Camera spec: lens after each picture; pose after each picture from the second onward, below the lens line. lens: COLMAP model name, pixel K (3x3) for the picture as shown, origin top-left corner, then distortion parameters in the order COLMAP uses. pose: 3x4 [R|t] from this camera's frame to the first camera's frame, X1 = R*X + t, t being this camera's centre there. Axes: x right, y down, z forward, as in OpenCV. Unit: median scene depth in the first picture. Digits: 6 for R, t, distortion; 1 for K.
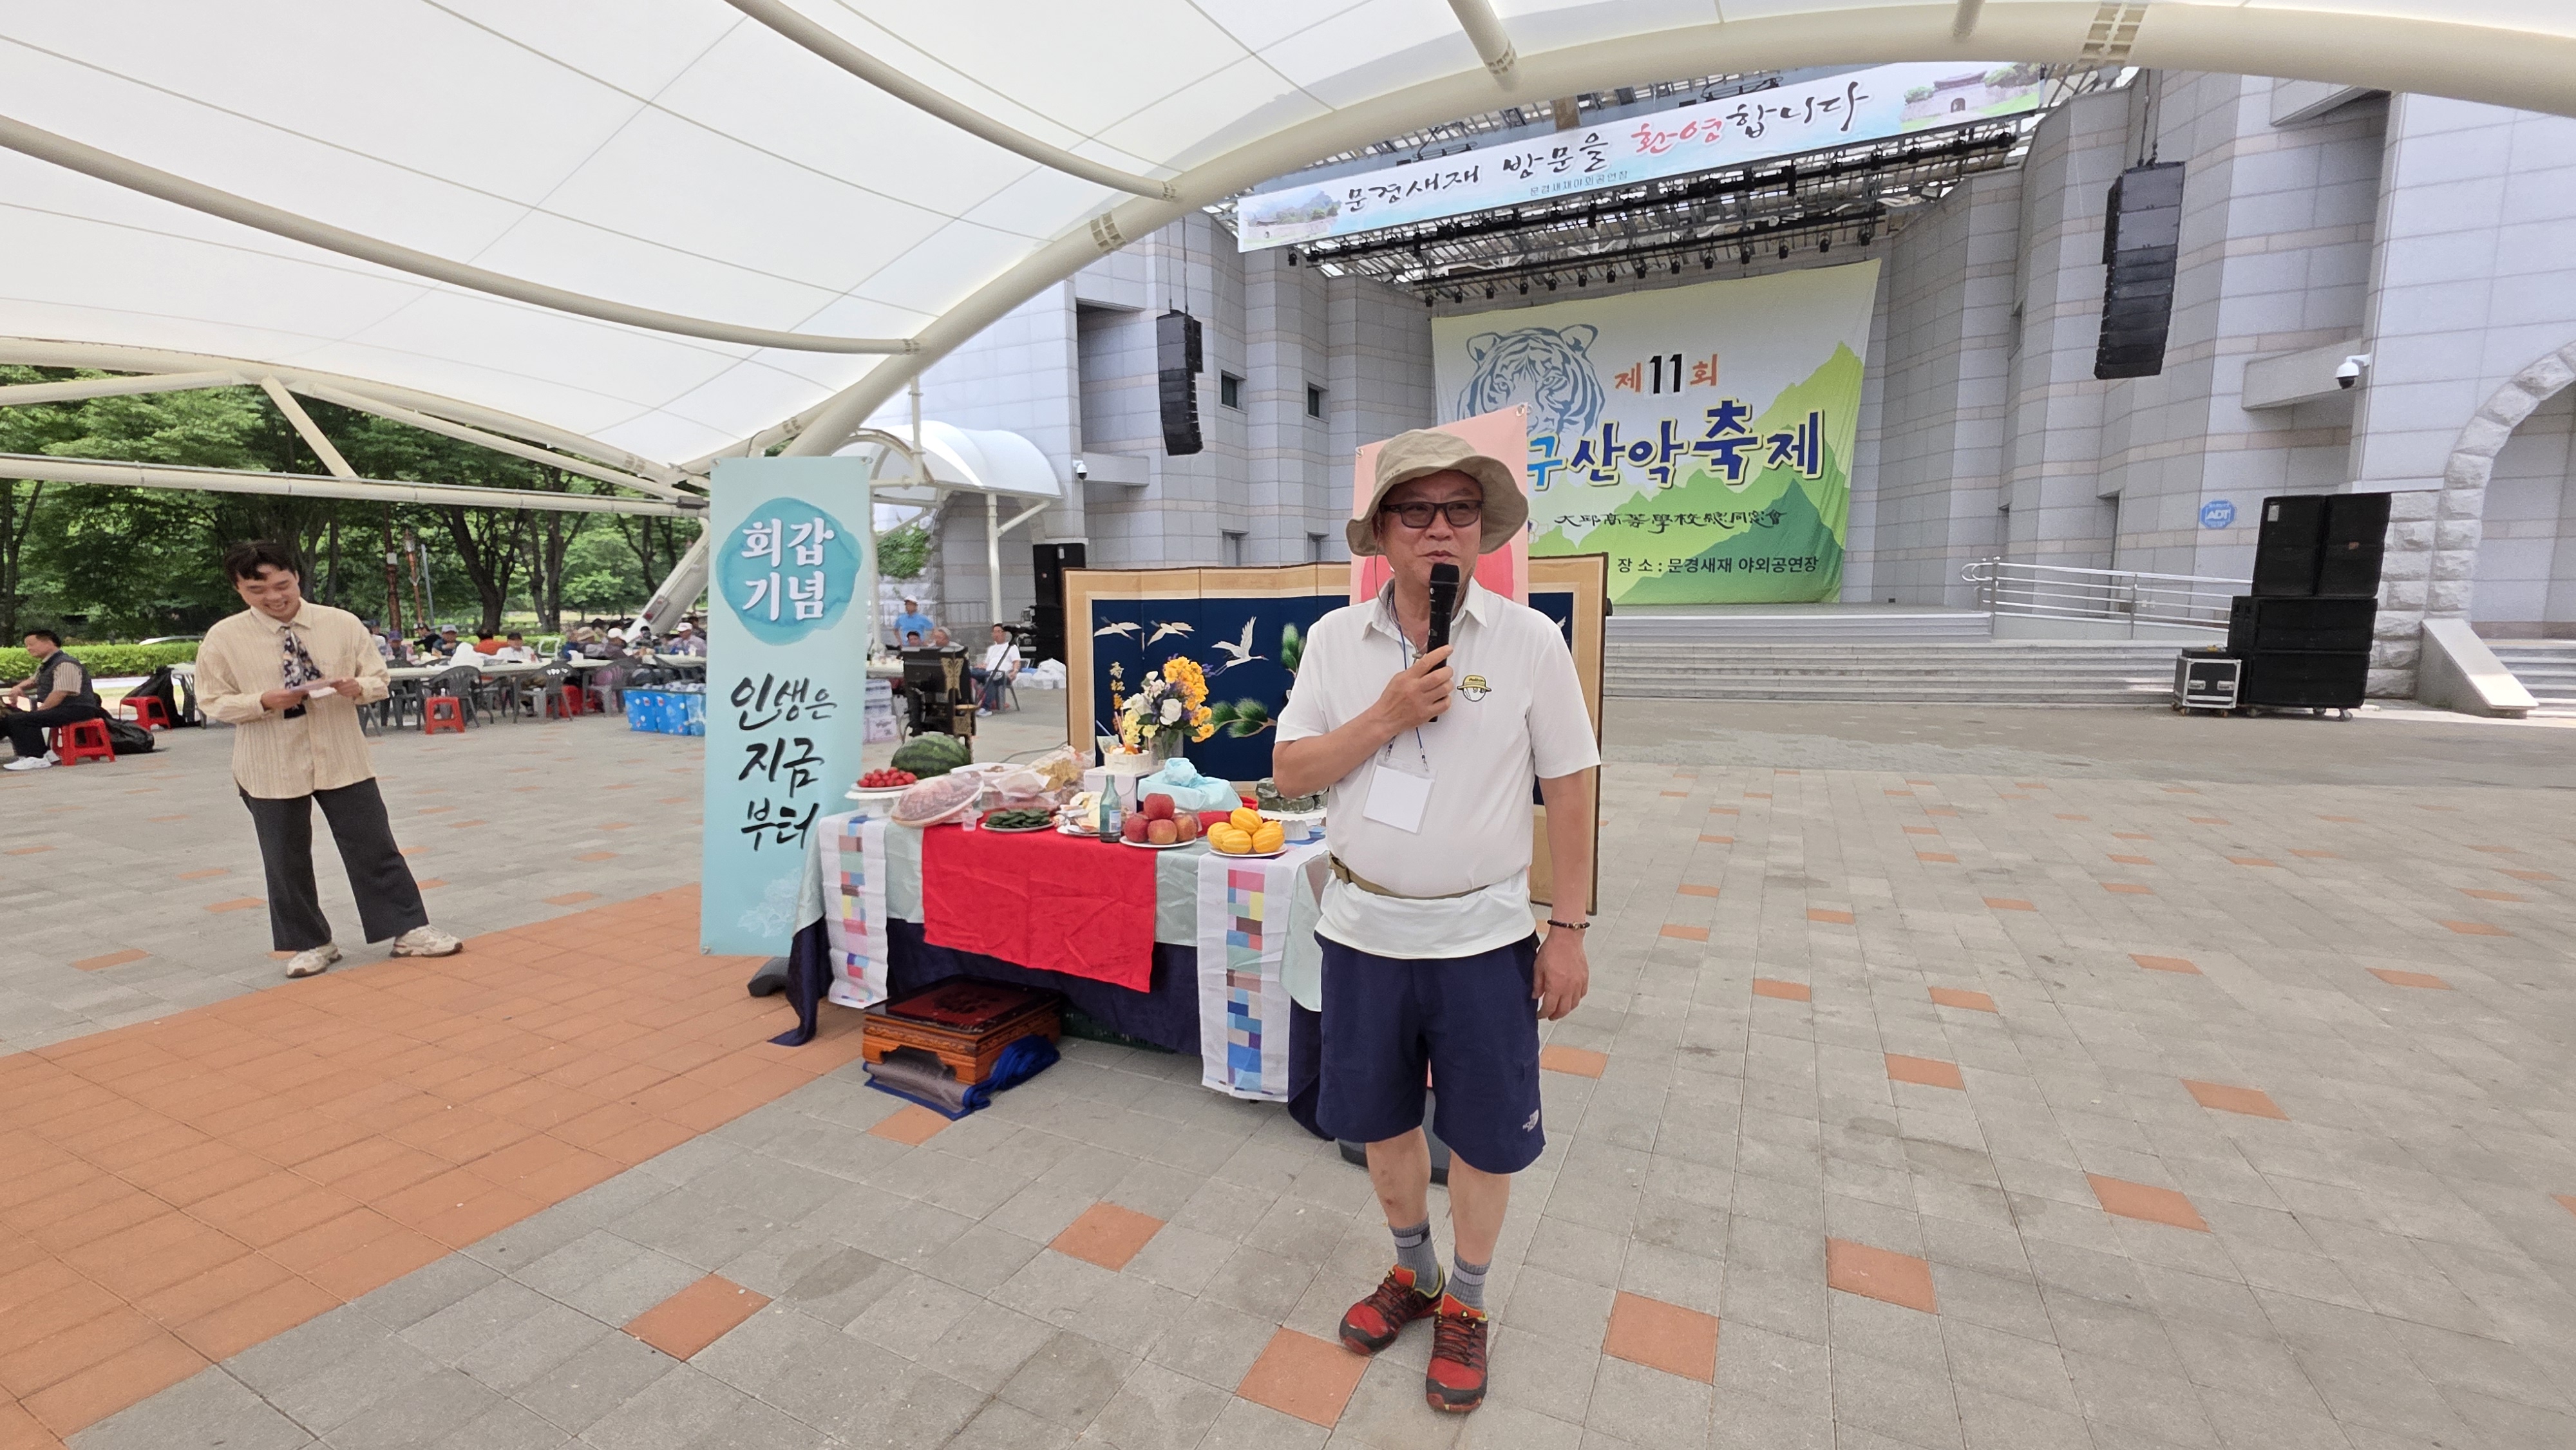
lens RADIAL K [[1043.2, 0, 1278.1], [0, 1043.2, 727.7], [0, 0, 1]] dist [0.010477, -0.002161]
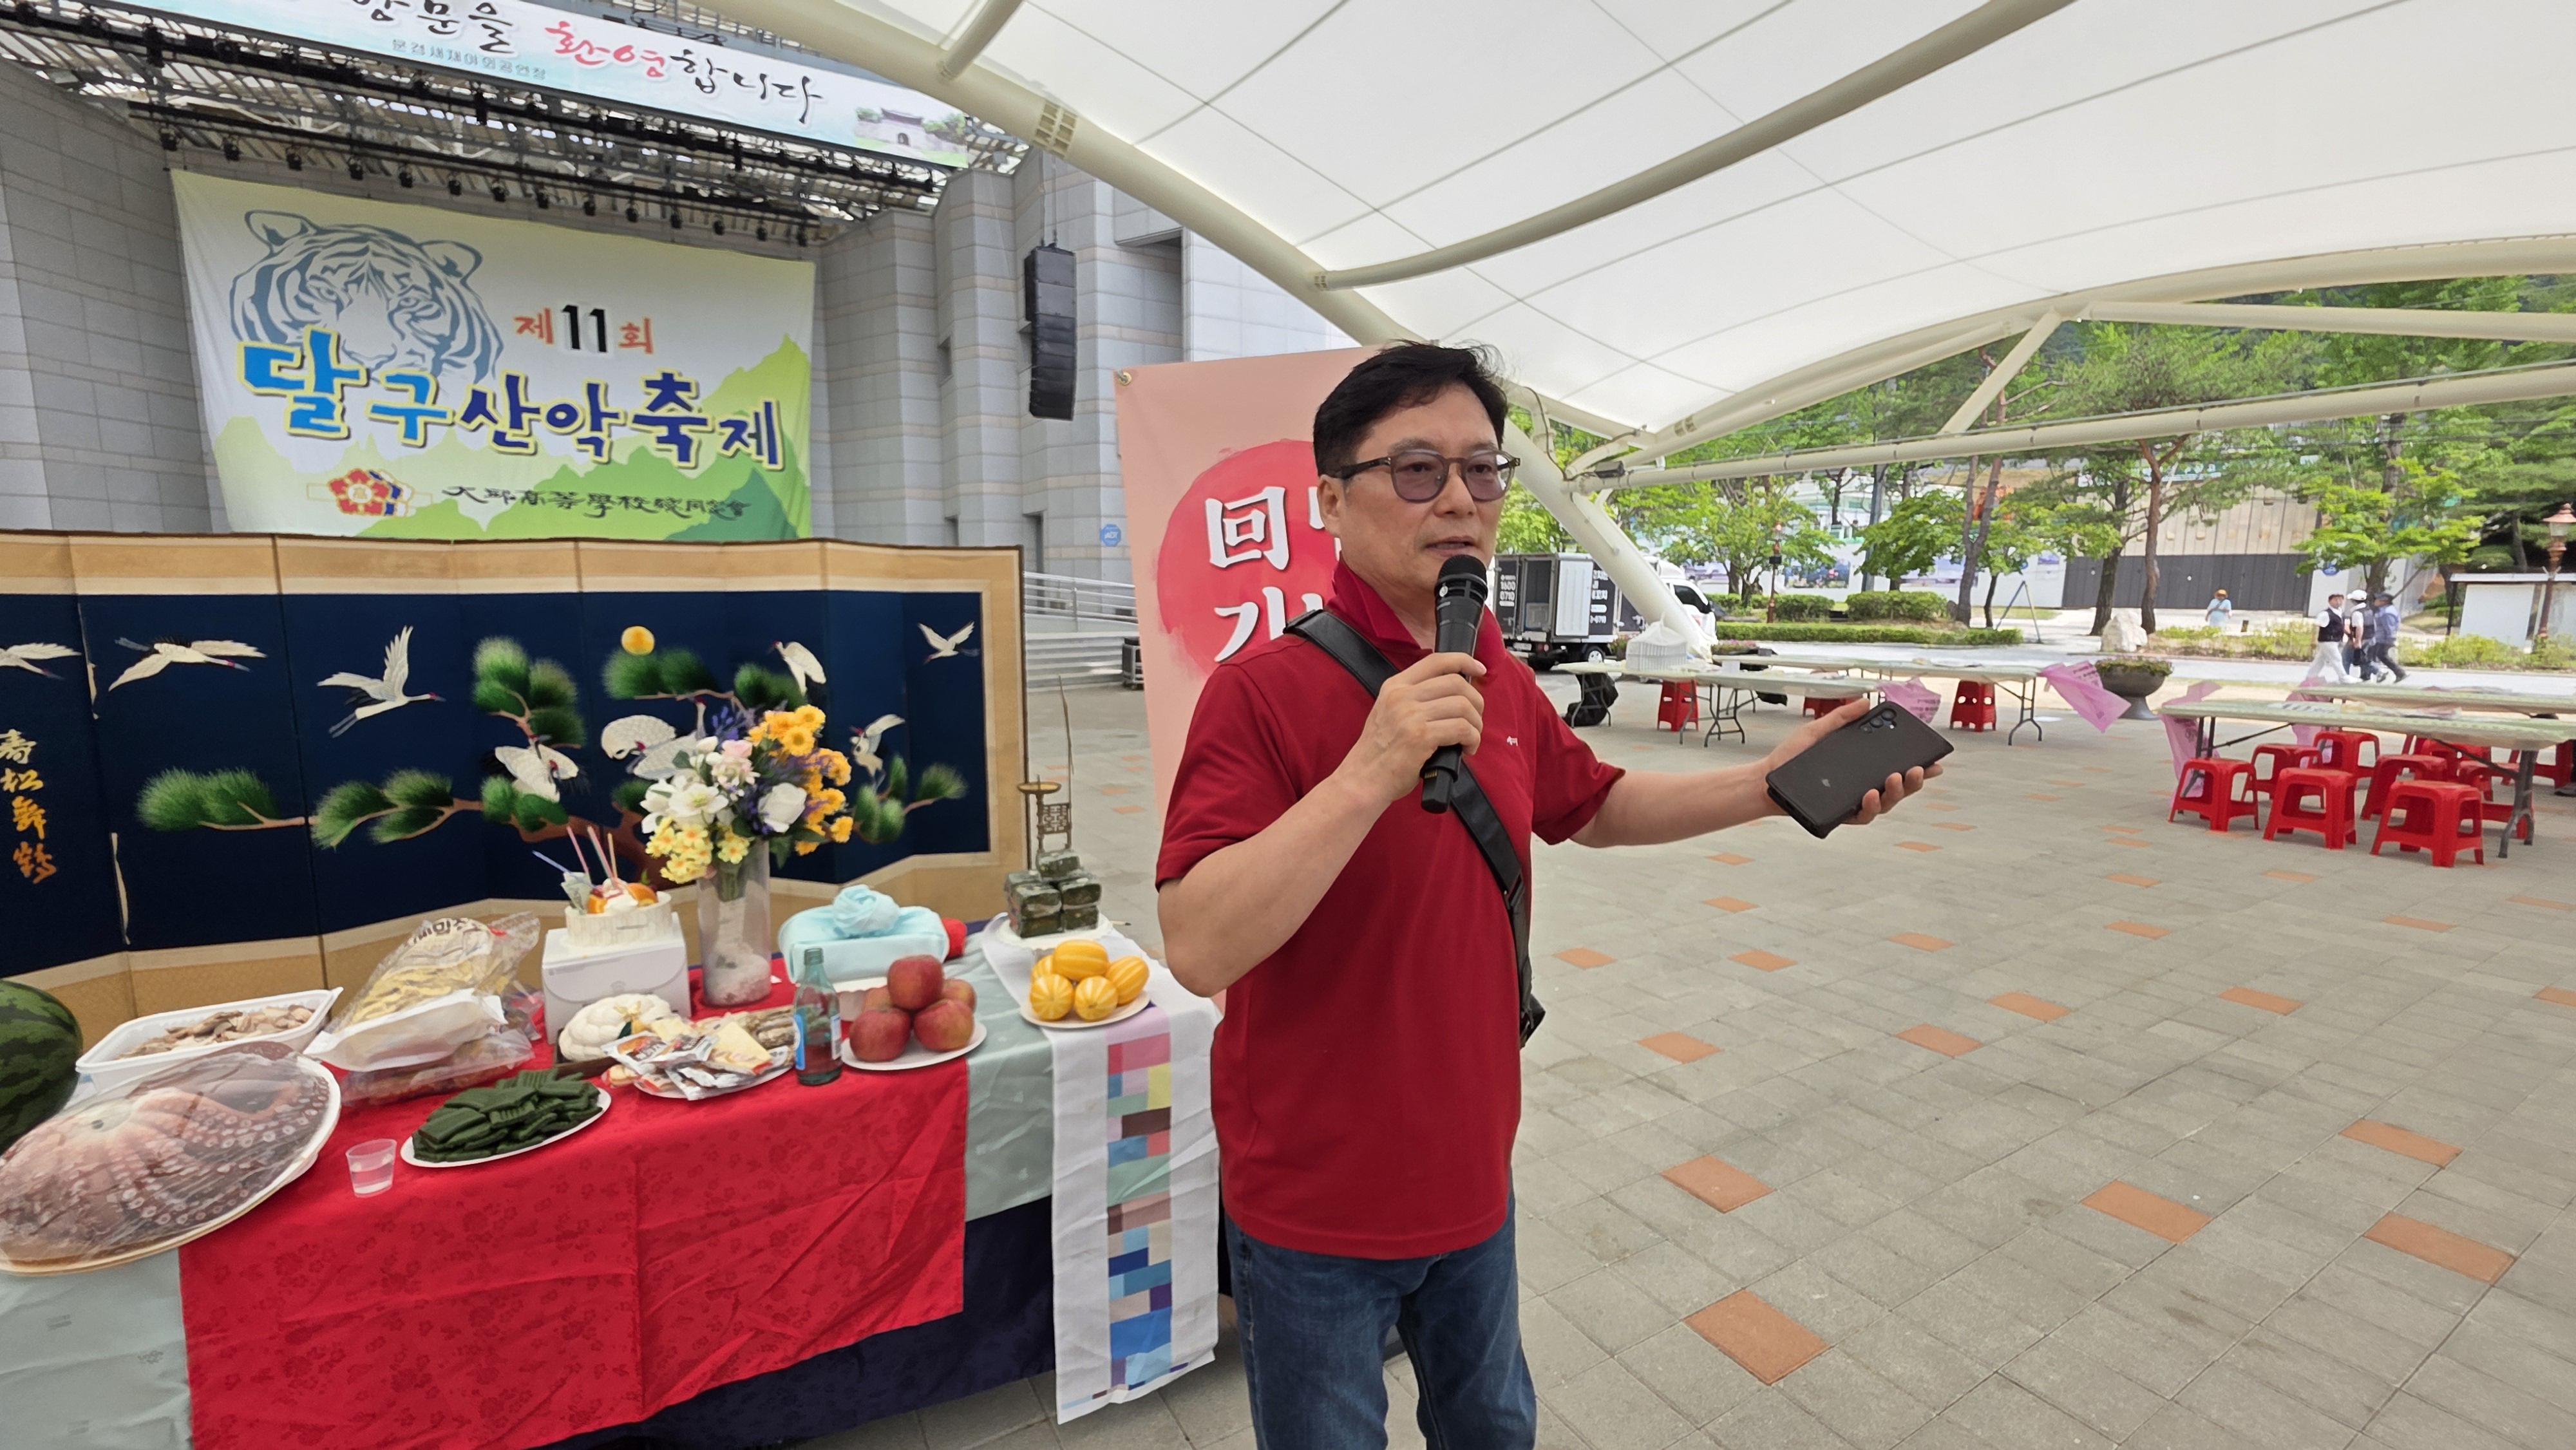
lens RADIAL K [[1043.2, 0, 1300.5], [0, 1043.2, 713.1], [0, 0, 1]] dist [0.010477, -0.002161]
pose [[0.544085, -0.083248, 0.834890, -0.084539], [0.089676, 0.995136, 0.040786, -0.012563], [-0.834224, 0.052678, 0.548904, 0.099400]]
